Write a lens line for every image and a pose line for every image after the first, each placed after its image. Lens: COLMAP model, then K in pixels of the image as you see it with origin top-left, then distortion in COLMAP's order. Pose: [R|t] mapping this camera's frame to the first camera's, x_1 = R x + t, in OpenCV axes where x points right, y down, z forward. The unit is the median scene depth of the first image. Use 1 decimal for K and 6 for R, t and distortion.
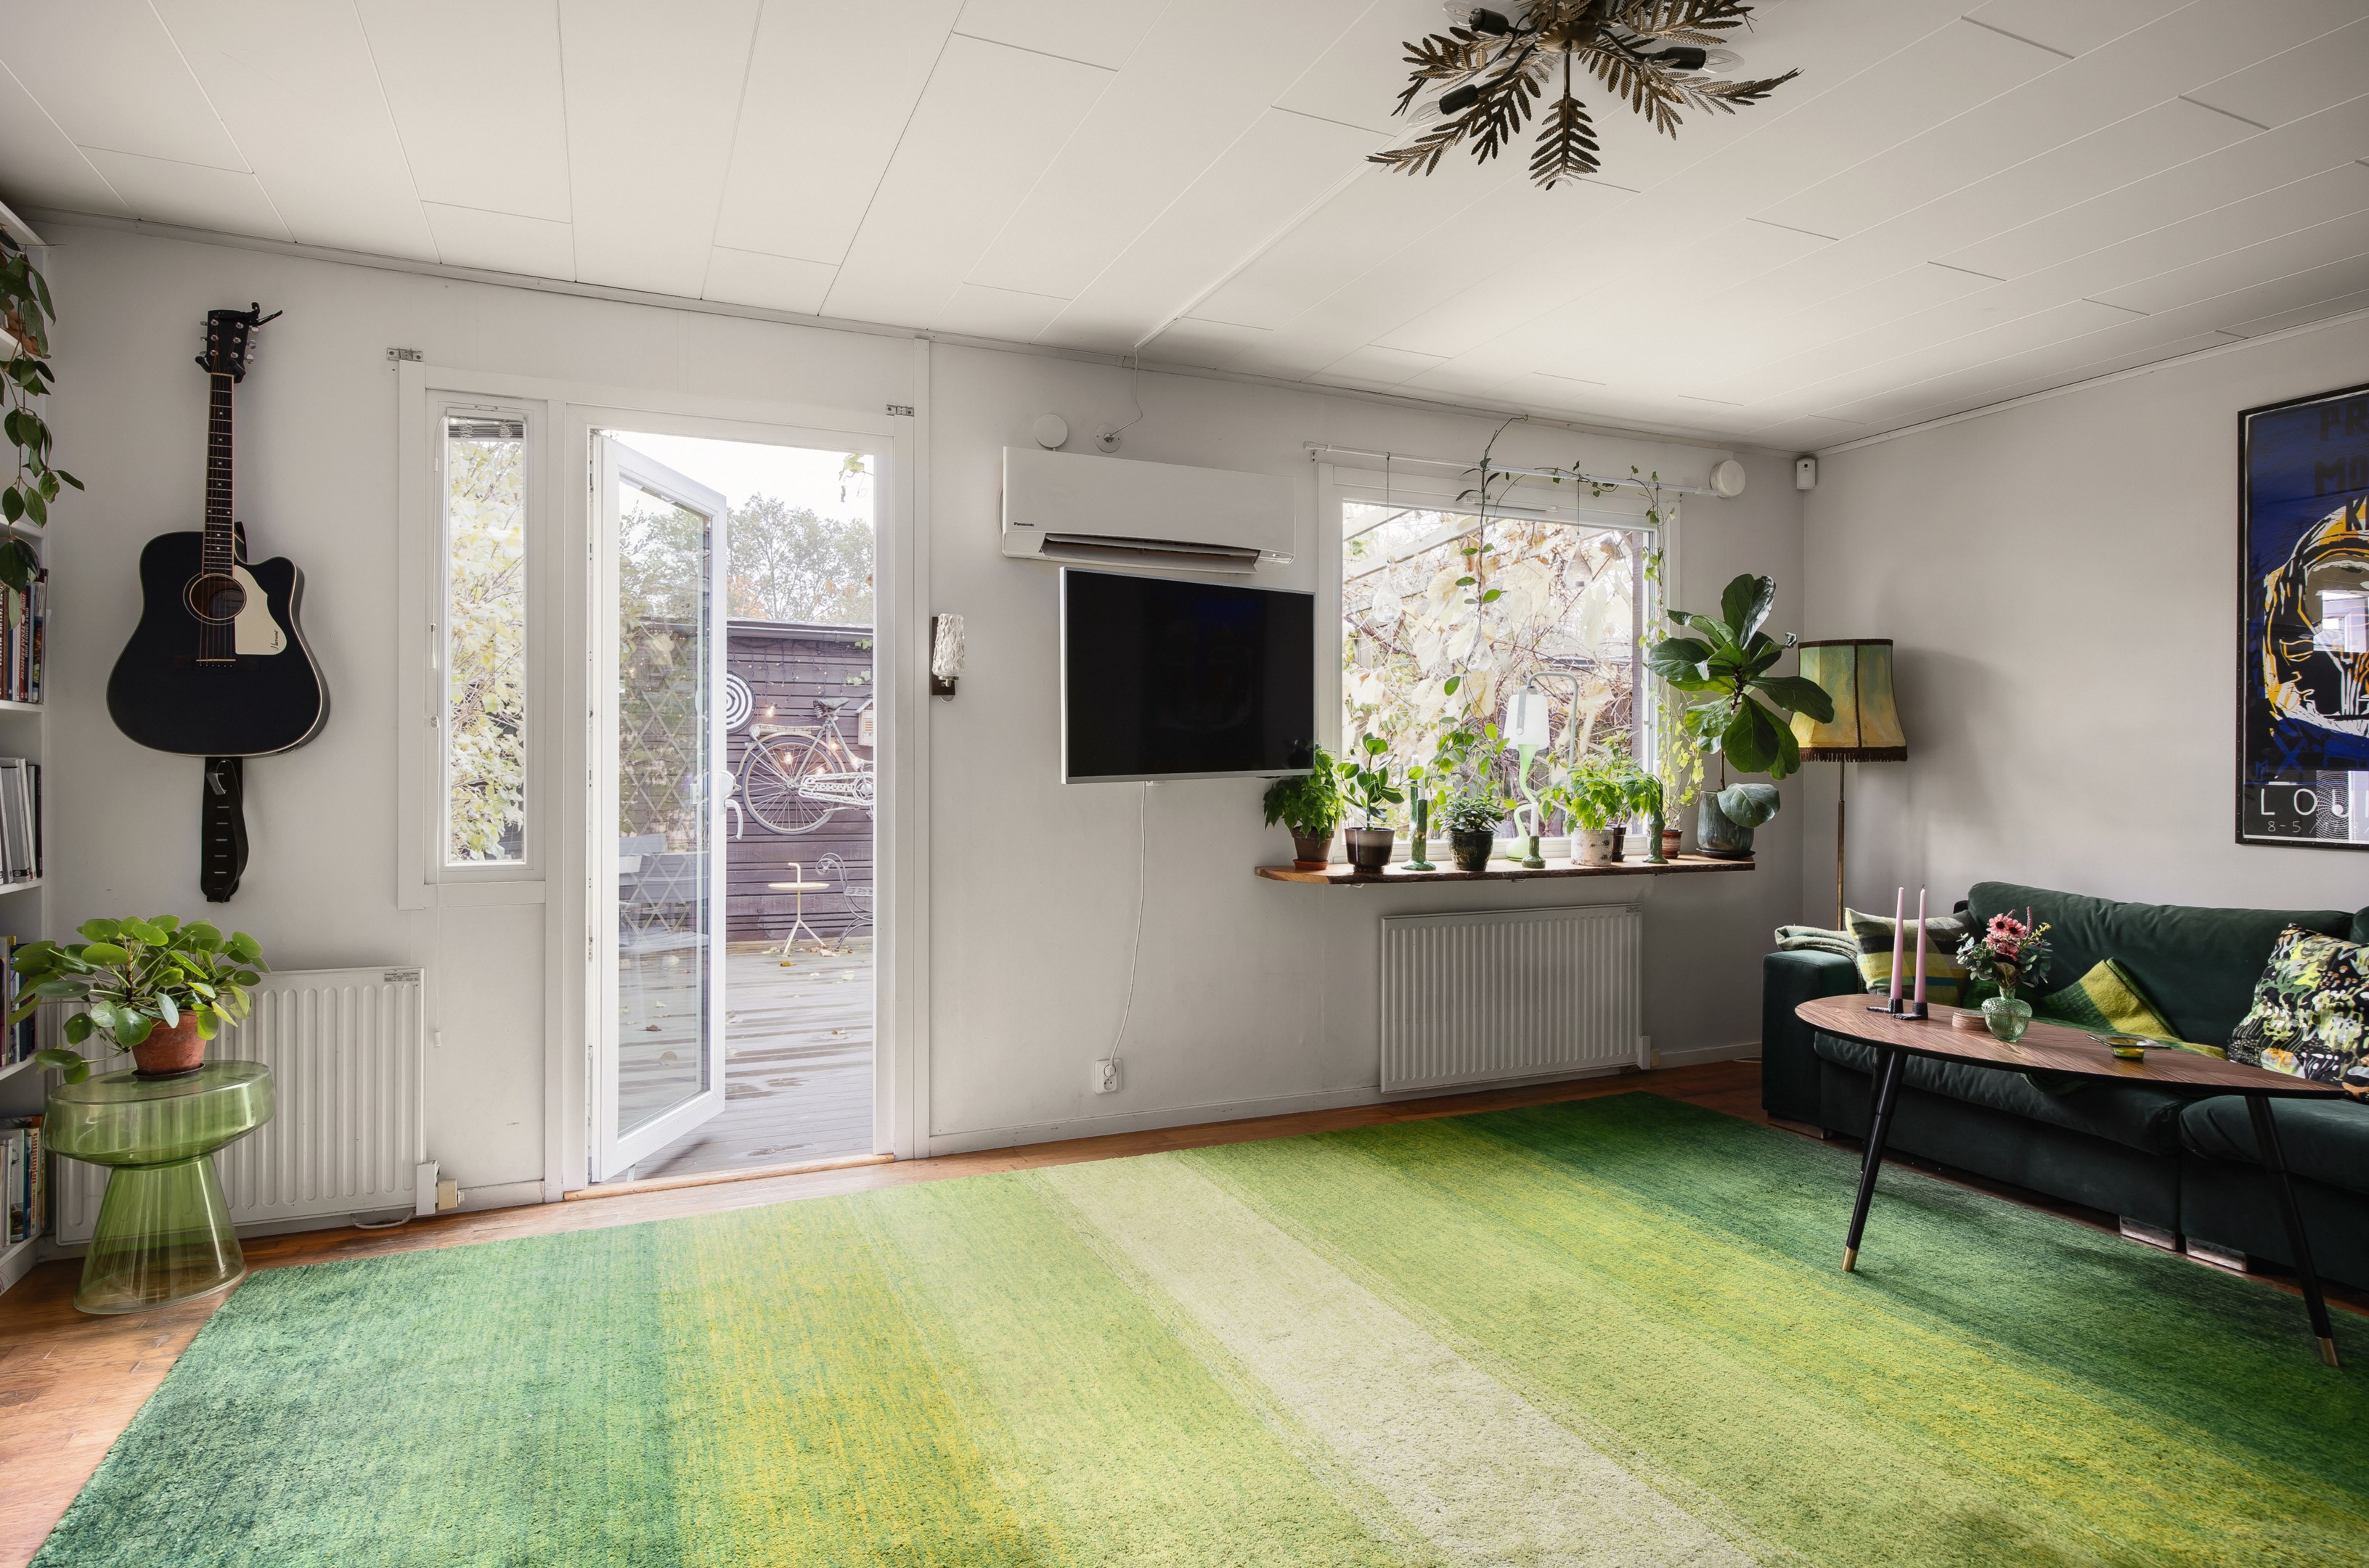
lens RADIAL K [[1282.6, 0, 1180.5], [0, 1282.6, 773.9], [0, 0, 1]] dist [-0.006435, -0.000972]
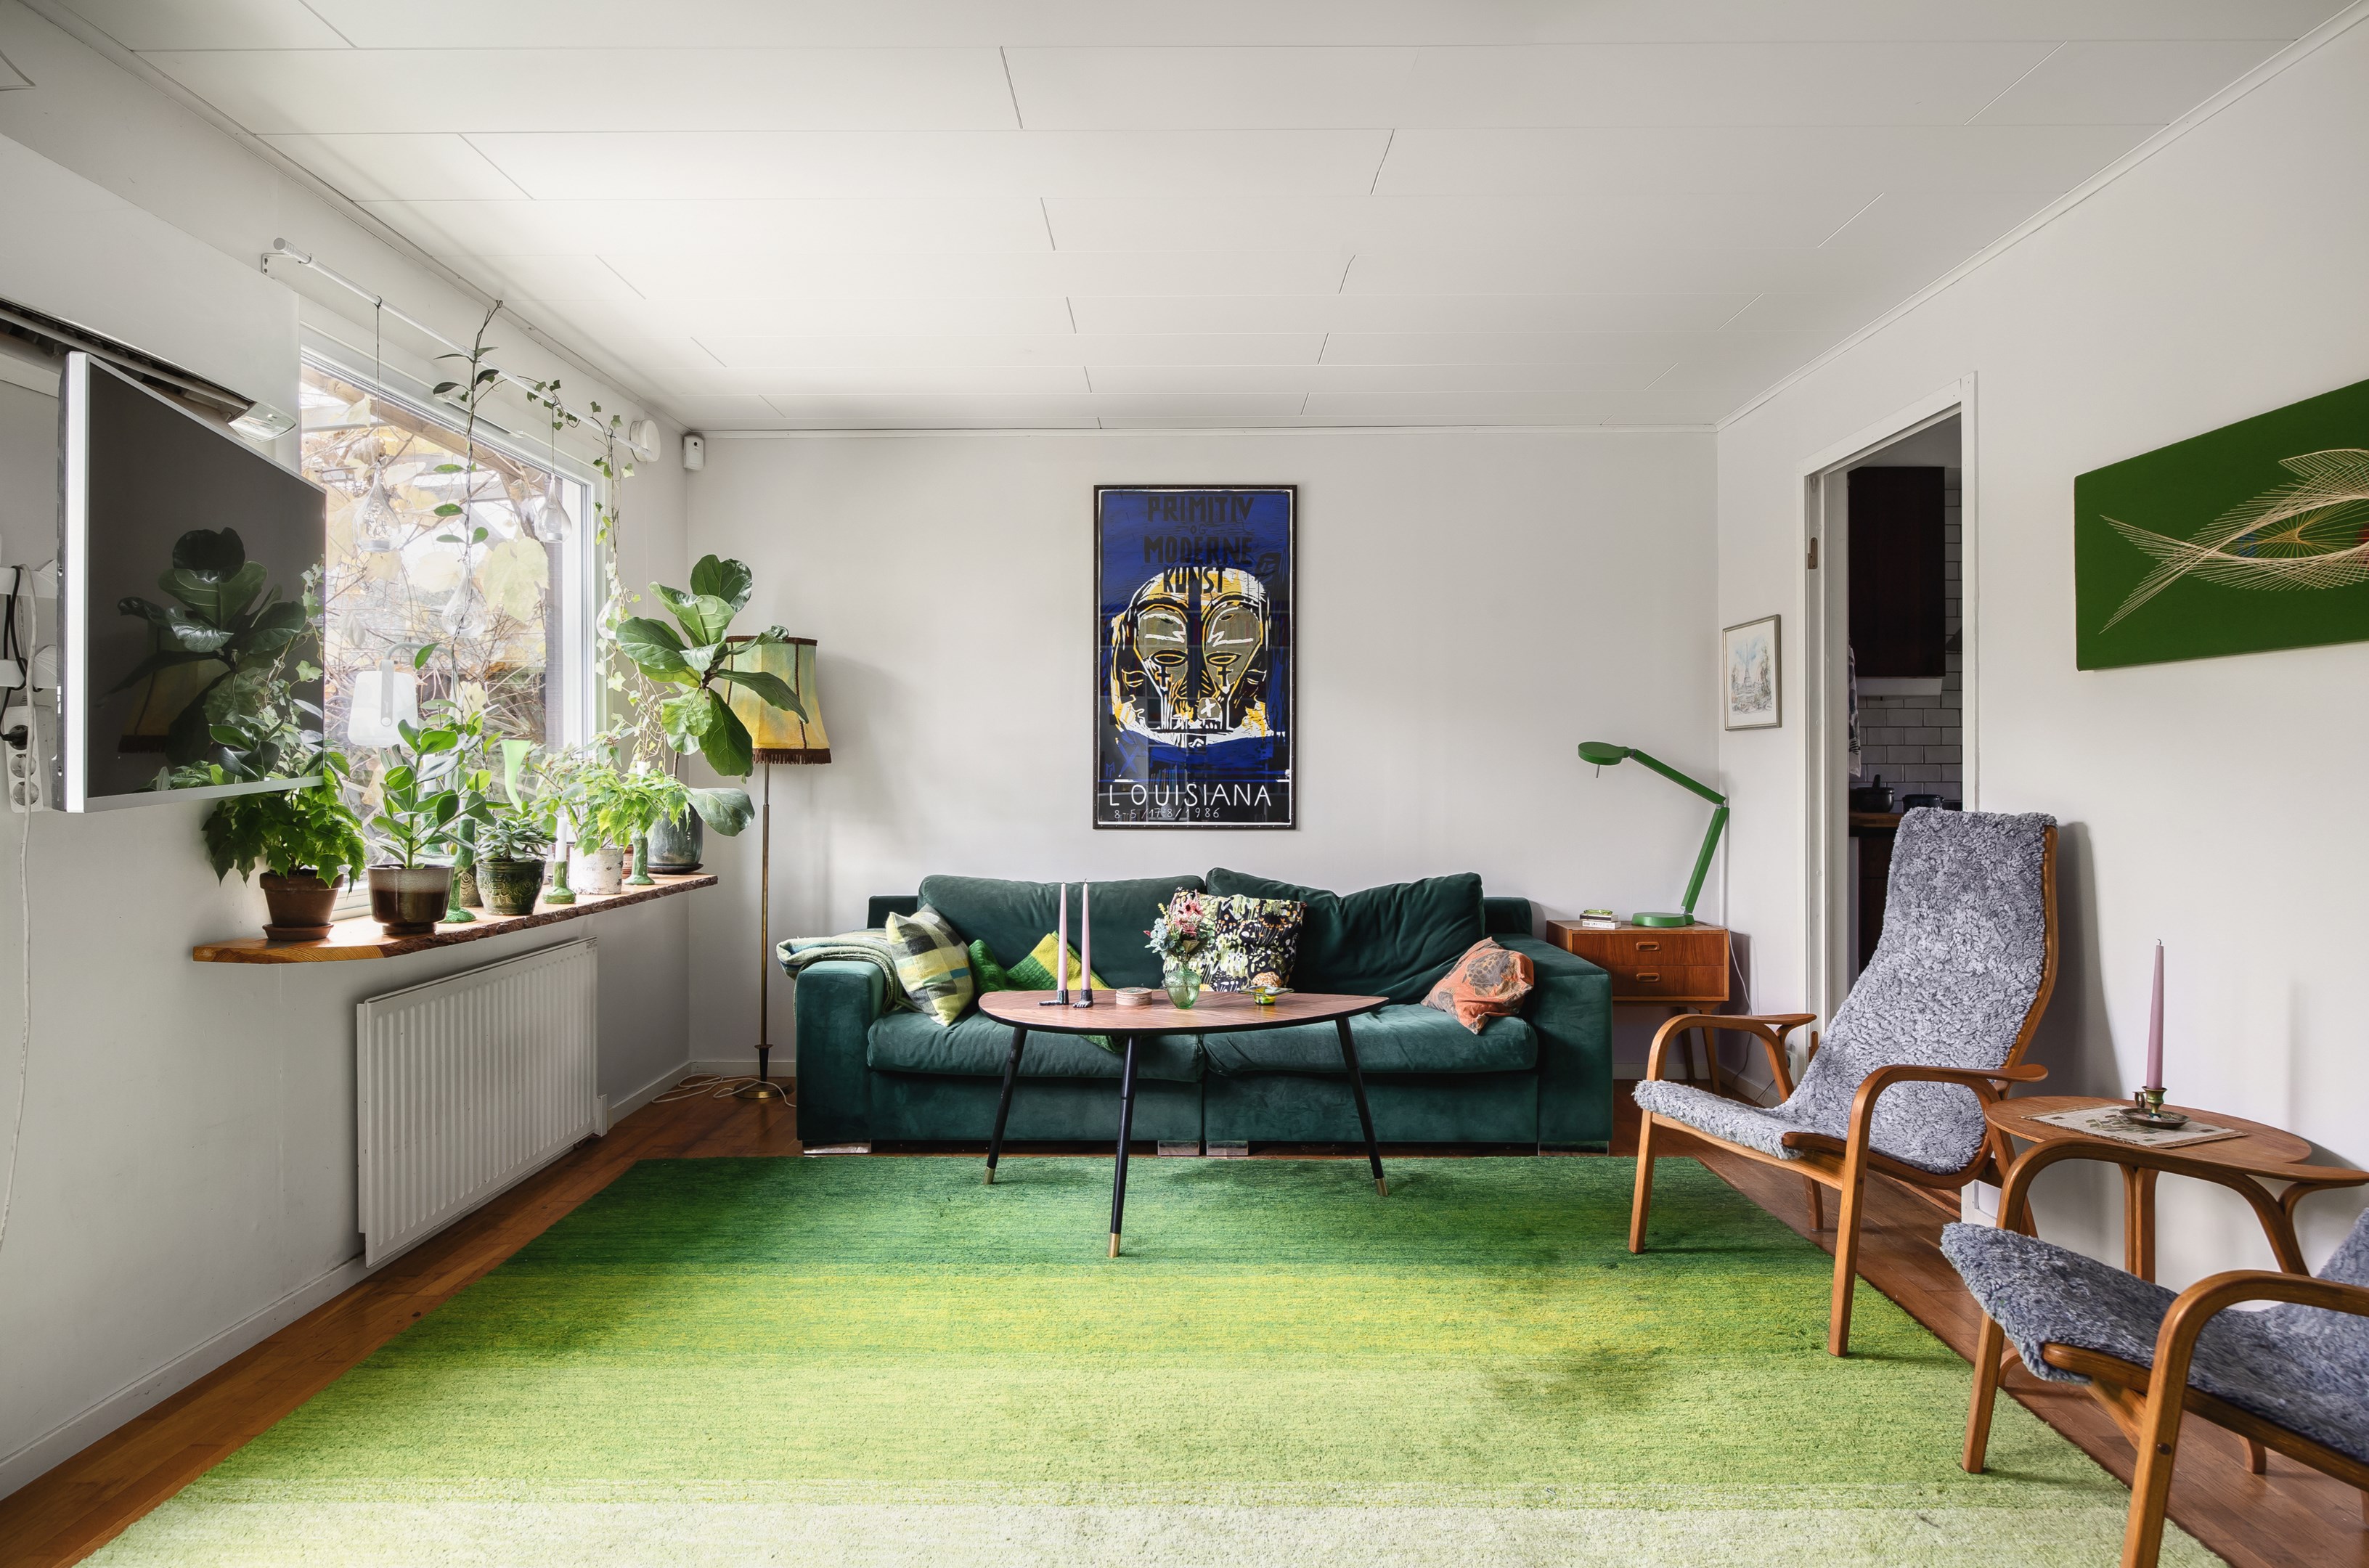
lens RADIAL K [[1326.6, 0, 1182.6], [0, 1326.6, 776.2], [0, 0, 1]] dist [-0.005983, -0.000613]
pose [[0.412459, -0.009500, 0.910927, -0.337745], [0.008273, 0.999943, 0.006682, -0.005556], [-0.910939, 0.004780, 0.412514, 0.396896]]
